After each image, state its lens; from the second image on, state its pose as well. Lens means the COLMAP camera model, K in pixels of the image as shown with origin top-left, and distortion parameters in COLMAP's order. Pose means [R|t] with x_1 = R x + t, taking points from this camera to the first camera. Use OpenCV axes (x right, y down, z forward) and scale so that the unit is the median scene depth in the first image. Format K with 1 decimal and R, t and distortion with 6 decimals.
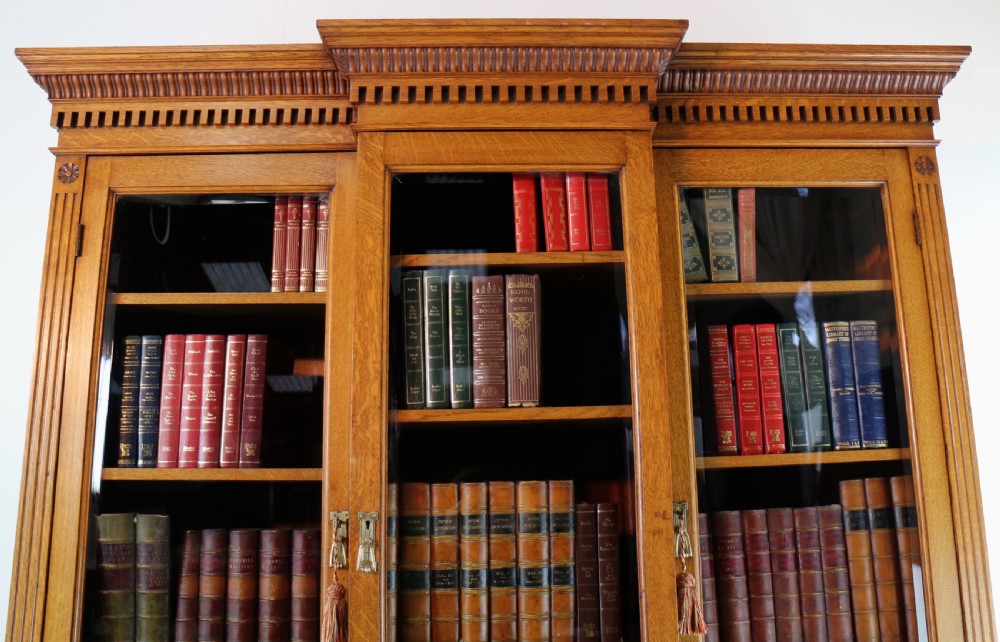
lens RADIAL K [[911.8, 0, 548.2], [0, 911.8, 275.2], [0, 0, 1]] dist [-0.118255, 0.000000]
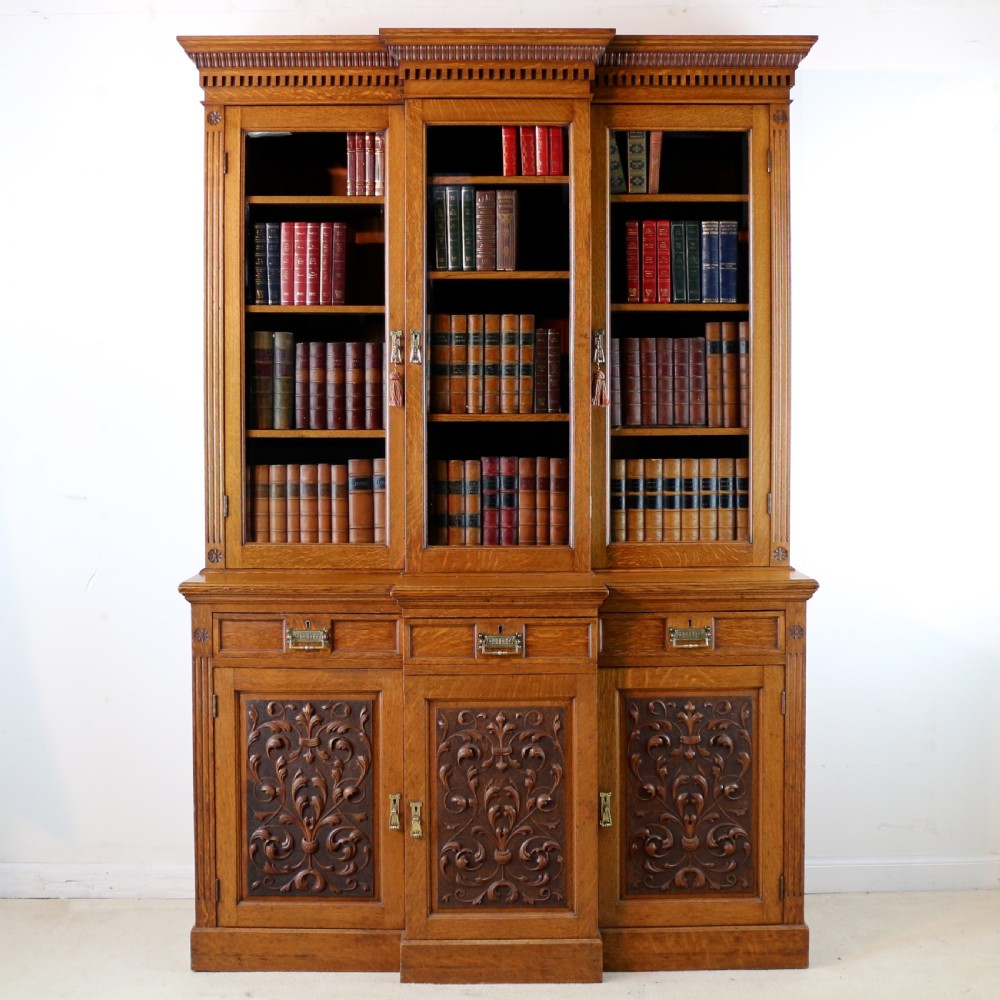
lens RADIAL K [[1620.0, 0, 492.4], [0, 1620.0, 440.0], [0, 0, 1]] dist [-0.122192, 0.000000]
pose [[0.998423, 0.027067, -0.049175, 0.099152], [-0.013006, 0.963771, 0.266413, -0.335989], [0.054605, -0.265353, 0.962604, -1.880334]]
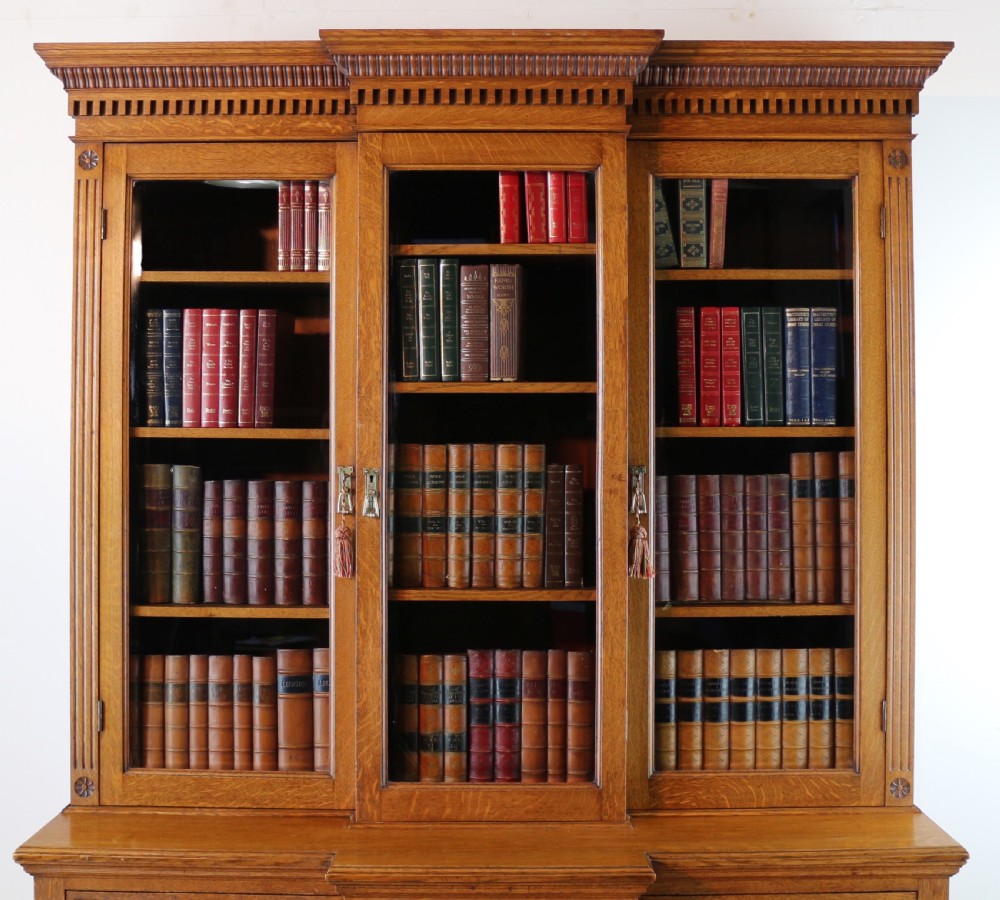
lens RADIAL K [[1517.2, 0, 491.4], [0, 1517.2, 393.7], [0, 0, 1]] dist [-0.113615, 0.000000]
pose [[0.997612, 0.026995, -0.063570, 0.076975], [-0.012547, 0.975968, 0.217550, -0.248875], [0.067915, -0.216233, 0.973977, -0.846846]]
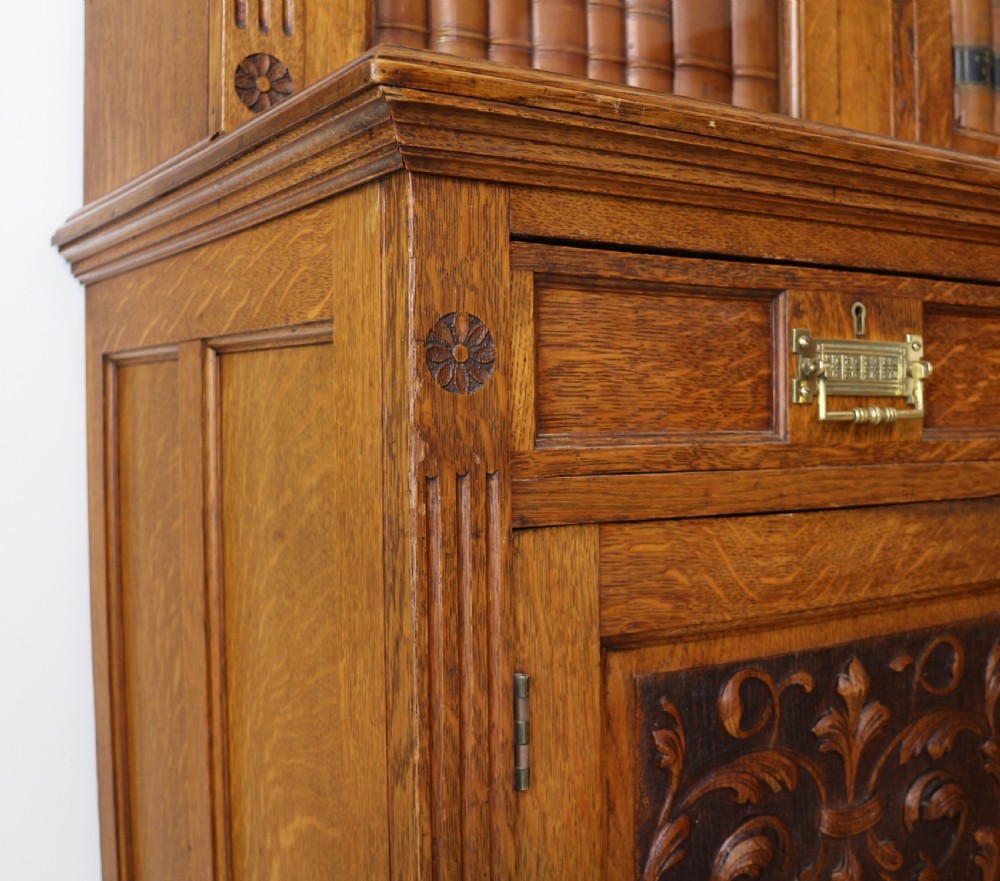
lens RADIAL K [[1263.0, 0, 584.3], [0, 1263.0, 438.8], [0, 0, 1]] dist [-0.158856, 0.000000]
pose [[0.850248, 0.007607, 0.526328, -0.694828], [-0.145699, 0.964230, 0.221432, 0.655841], [-0.505817, -0.264957, 0.820943, 0.300911]]
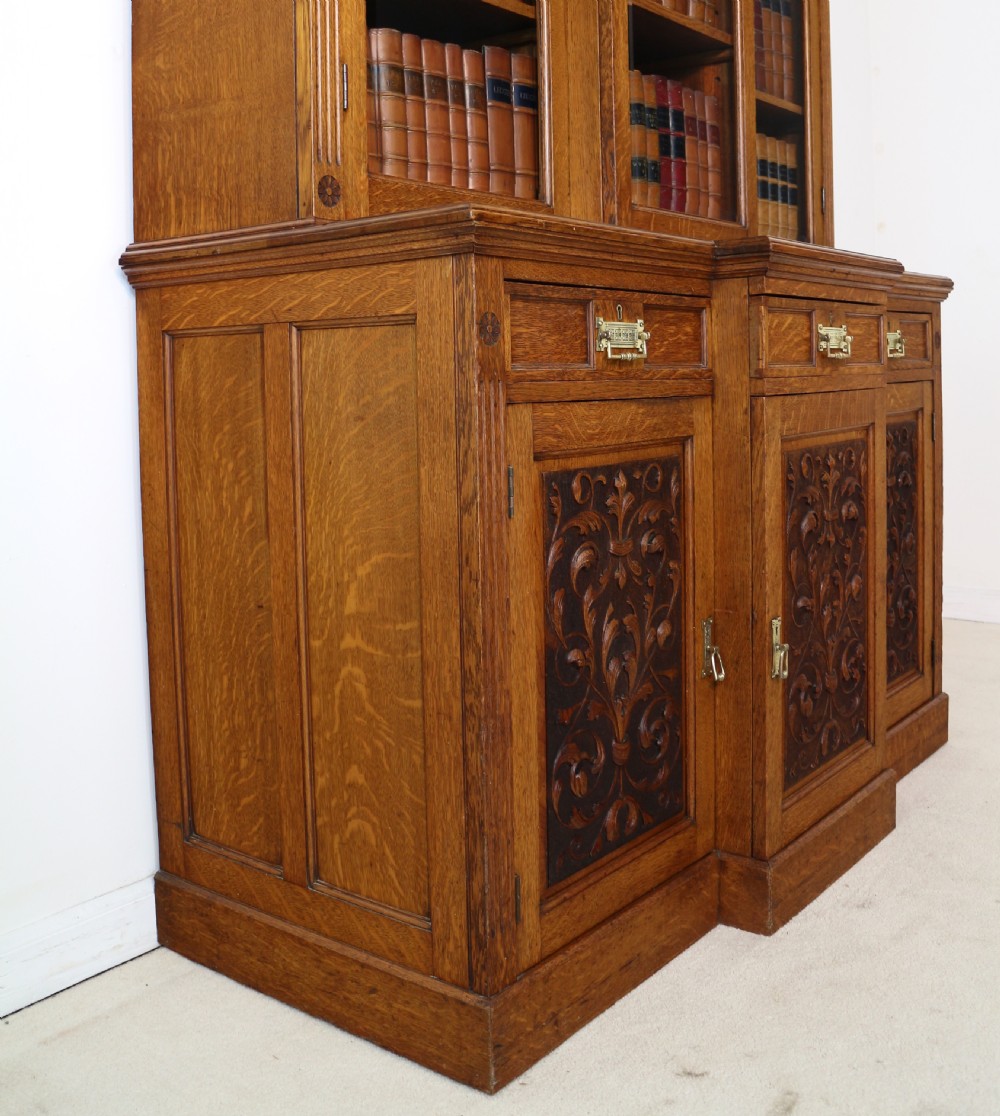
lens RADIAL K [[1220.6, 0, 501.5], [0, 1220.6, 421.5], [0, 0, 1]] dist [-0.138573, 0.000000]
pose [[0.661714, -0.016487, 0.749575, -1.191864], [-0.180261, 0.966934, 0.180400, 0.624421], [-0.727764, -0.254492, 0.636862, 0.050965]]
